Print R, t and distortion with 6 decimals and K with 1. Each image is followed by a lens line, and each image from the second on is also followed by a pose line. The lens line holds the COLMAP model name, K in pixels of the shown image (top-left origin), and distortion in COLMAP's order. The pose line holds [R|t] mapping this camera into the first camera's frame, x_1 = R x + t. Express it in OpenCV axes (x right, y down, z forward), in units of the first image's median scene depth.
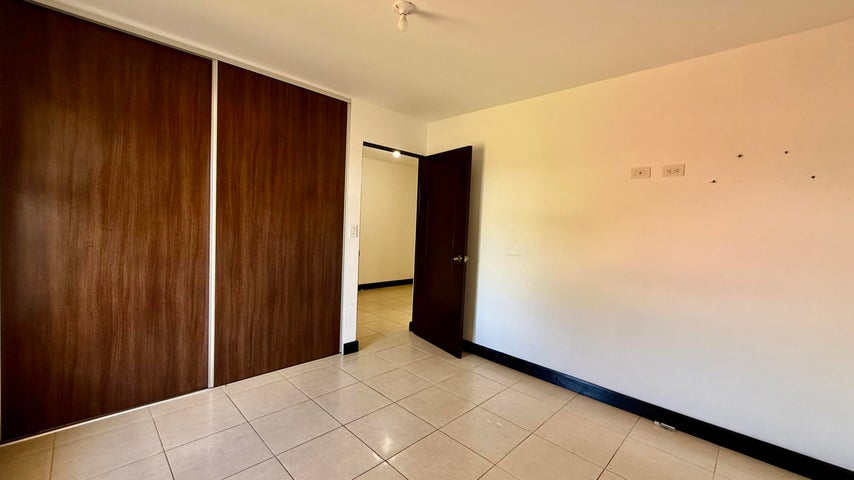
lens RADIAL K [[341.4, 0, 425.8], [0, 341.4, 240.1], [0, 0, 1]] dist [0.000976, 0.000066]
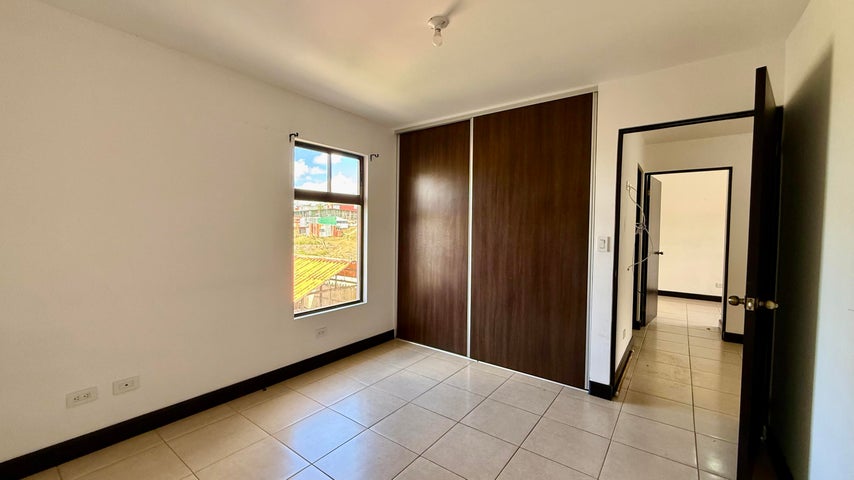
lens RADIAL K [[341.4, 0, 427.0], [0, 341.4, 238.9], [0, 0, 1]] dist [0.000976, 0.000066]
pose [[0.149417, -0.008907, -0.988734, 0.627218], [-0.058946, 0.998101, -0.017899, -0.000693], [0.987016, 0.060957, 0.148608, 0.559850]]
